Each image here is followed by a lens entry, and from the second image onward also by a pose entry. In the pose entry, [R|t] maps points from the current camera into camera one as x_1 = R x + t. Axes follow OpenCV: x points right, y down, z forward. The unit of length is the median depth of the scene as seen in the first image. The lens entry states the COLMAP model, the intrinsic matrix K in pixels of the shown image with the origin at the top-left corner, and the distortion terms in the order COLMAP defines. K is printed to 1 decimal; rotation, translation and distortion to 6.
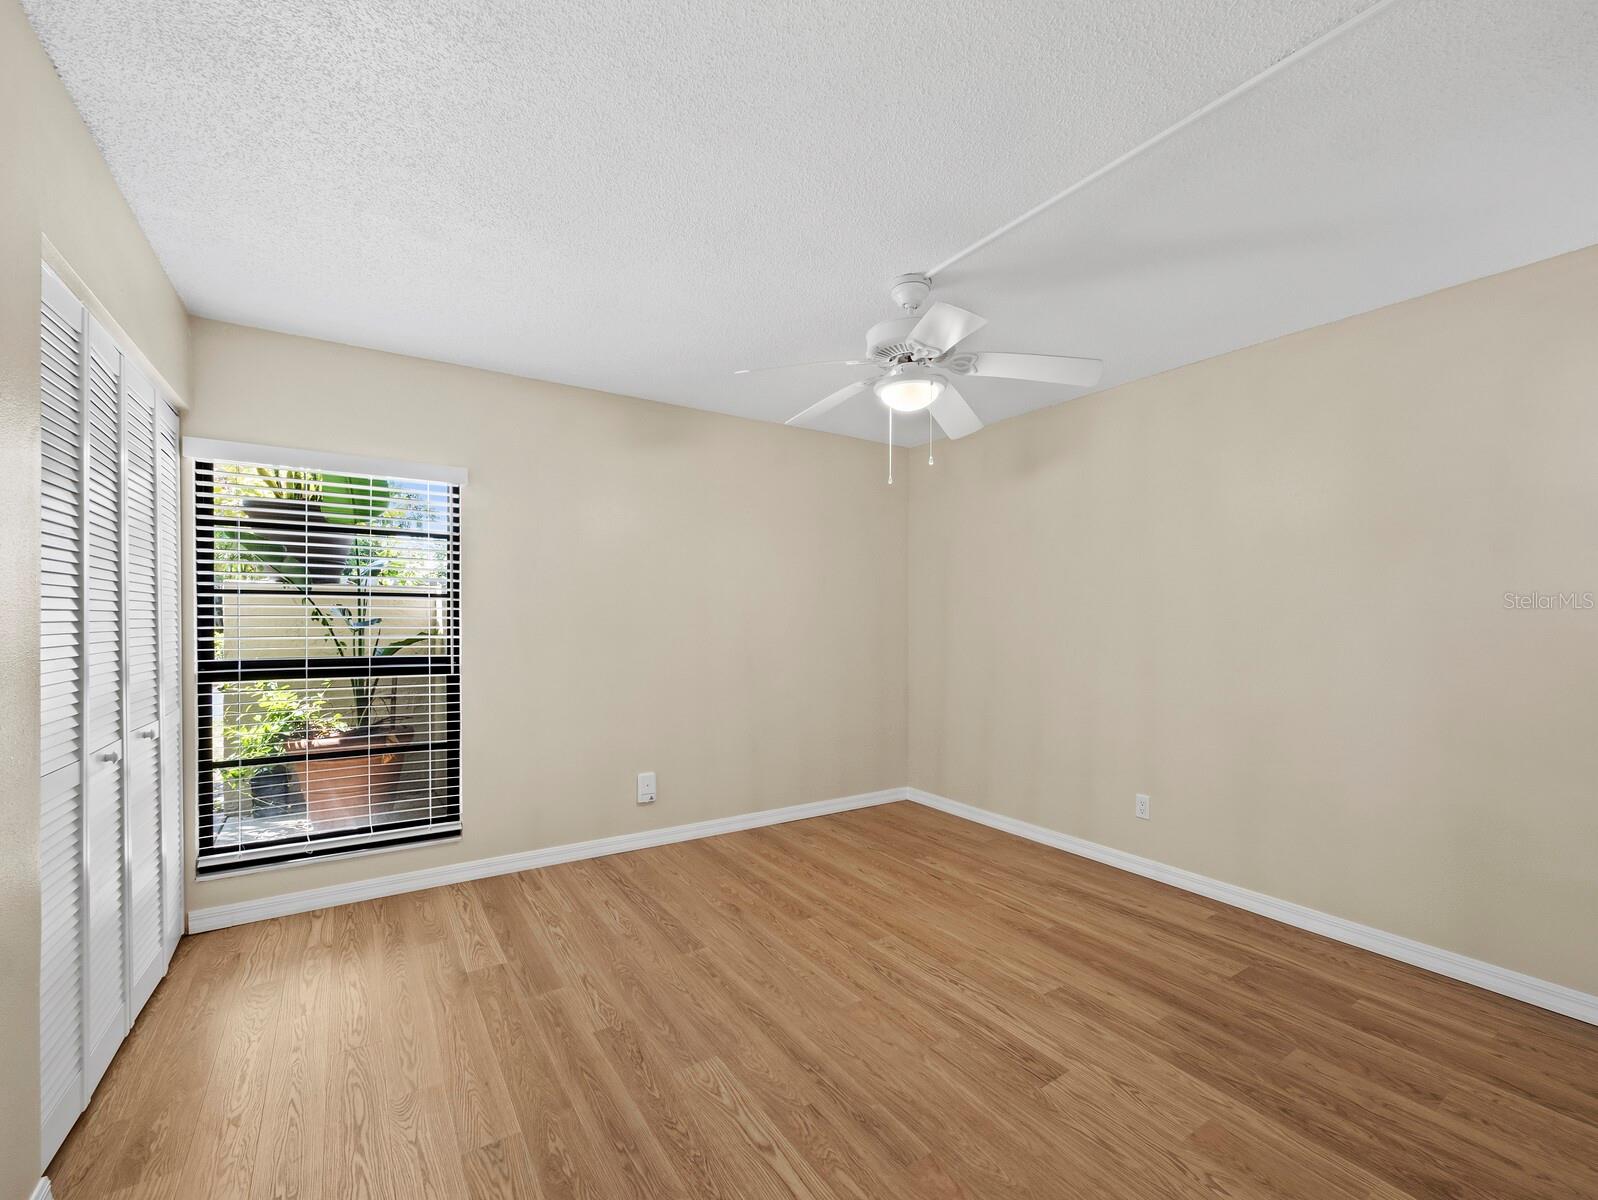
lens RADIAL K [[668.5, 0, 798.5], [0, 668.5, 612.8], [0, 0, 1]] dist [-0.003110, 0.000974]
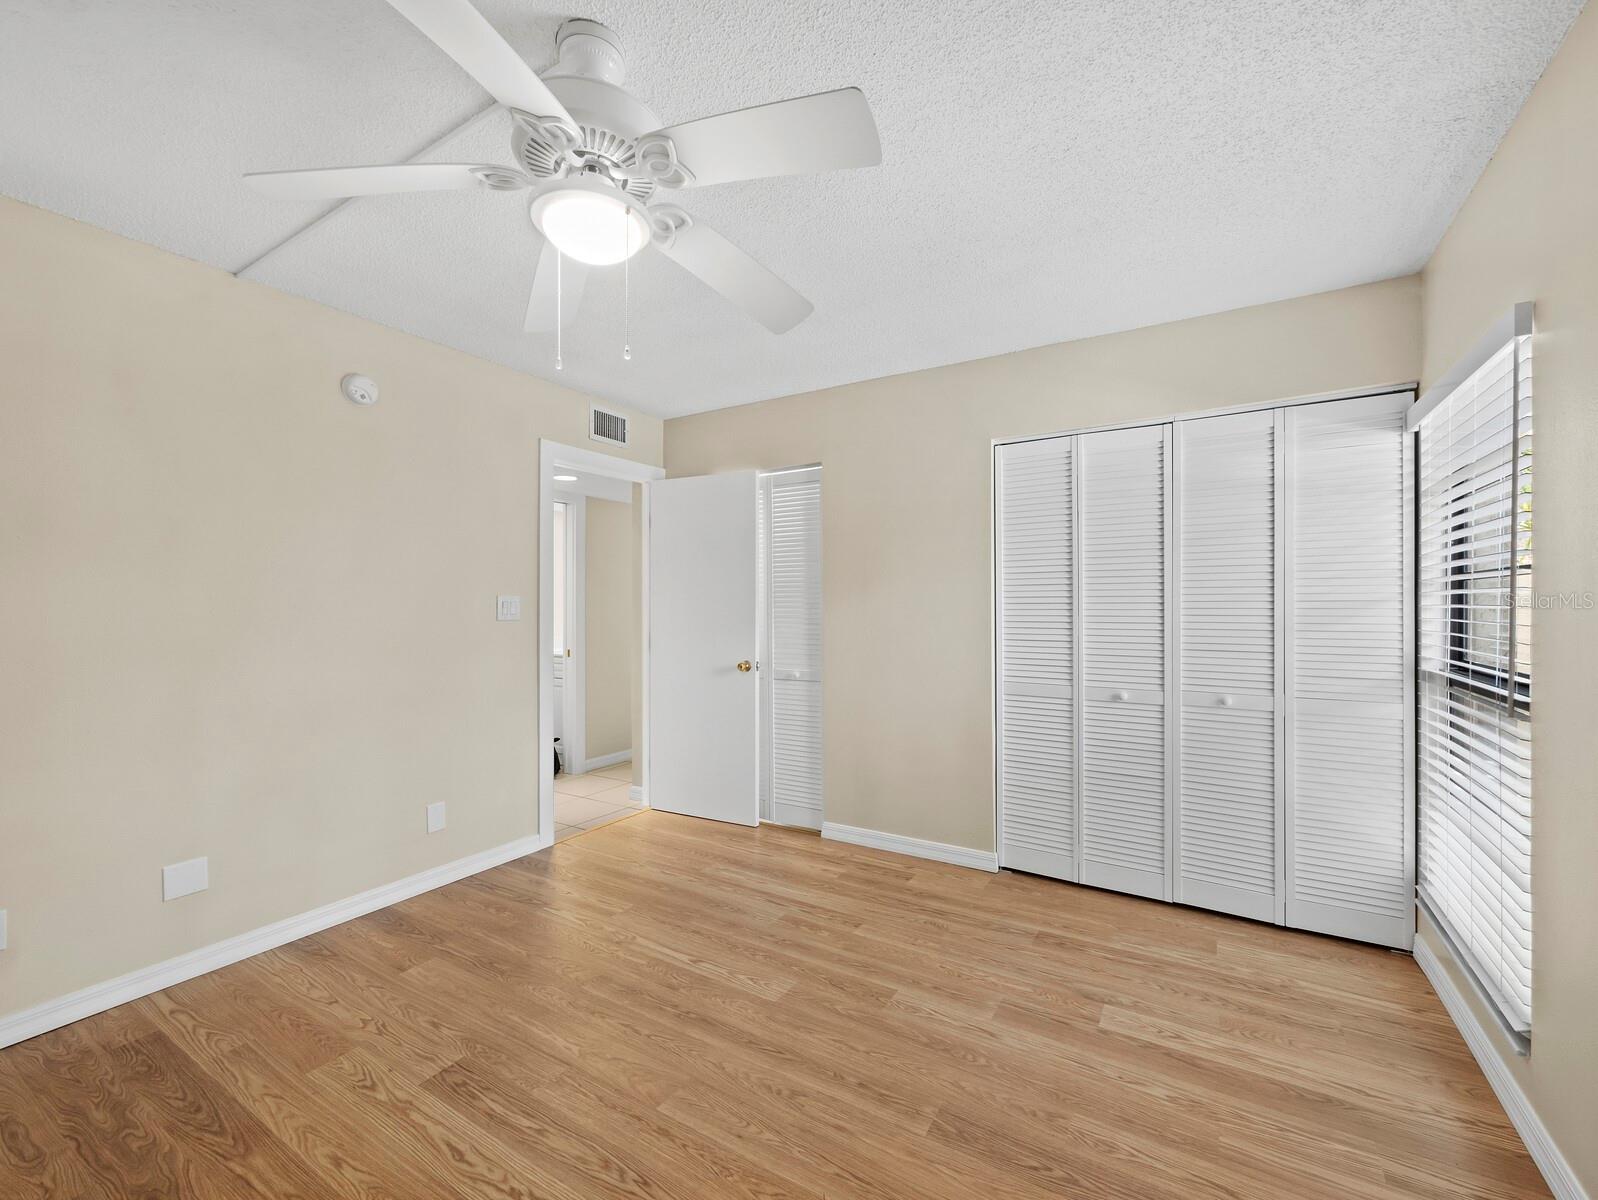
lens RADIAL K [[668.5, 0, 798.9], [0, 668.5, 606.5], [0, 0, 1]] dist [-0.003110, 0.000974]
pose [[-0.907433, -0.003774, -0.420181, 0.306310], [0.000981, 0.999938, -0.011100, 0.021400], [0.420196, -0.010485, -0.907373, 2.010139]]
